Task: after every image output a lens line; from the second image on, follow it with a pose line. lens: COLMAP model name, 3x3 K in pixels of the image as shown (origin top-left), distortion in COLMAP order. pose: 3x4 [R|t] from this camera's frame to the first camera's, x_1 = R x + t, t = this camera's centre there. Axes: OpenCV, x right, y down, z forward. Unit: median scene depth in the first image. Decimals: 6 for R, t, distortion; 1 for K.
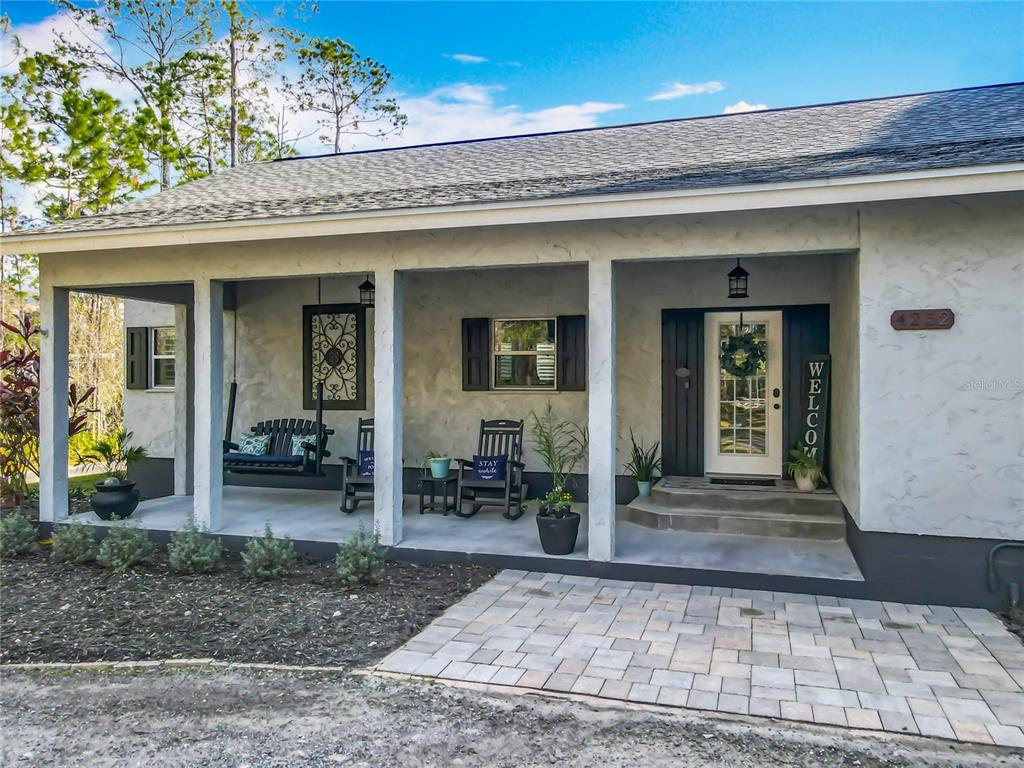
lens RADIAL K [[791.7, 0, 512.0], [0, 791.7, 384.0], [0, 0, 1]] dist [-0.006053, 0.000564]
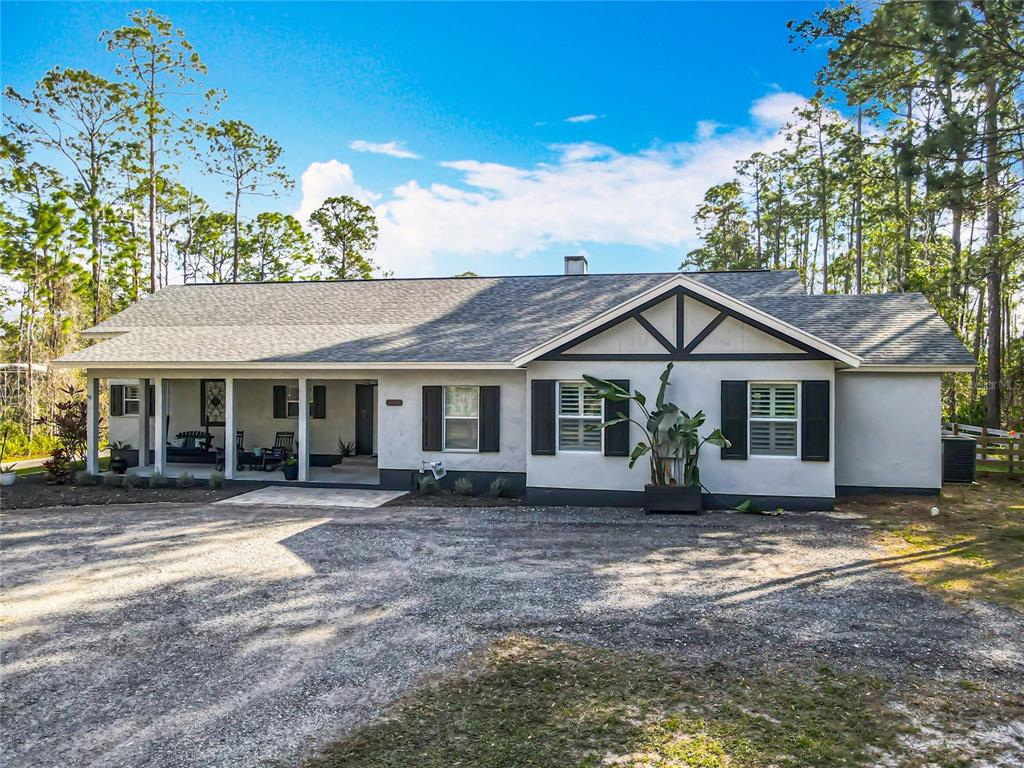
lens RADIAL K [[791.7, 0, 512.0], [0, 791.7, 384.0], [0, 0, 1]] dist [-0.006053, 0.000564]
pose [[0.994955, 0.002162, 0.100302, 0.401215], [-0.002479, 0.999992, 0.003035, -0.101018], [-0.100295, -0.003268, 0.994952, -1.353985]]
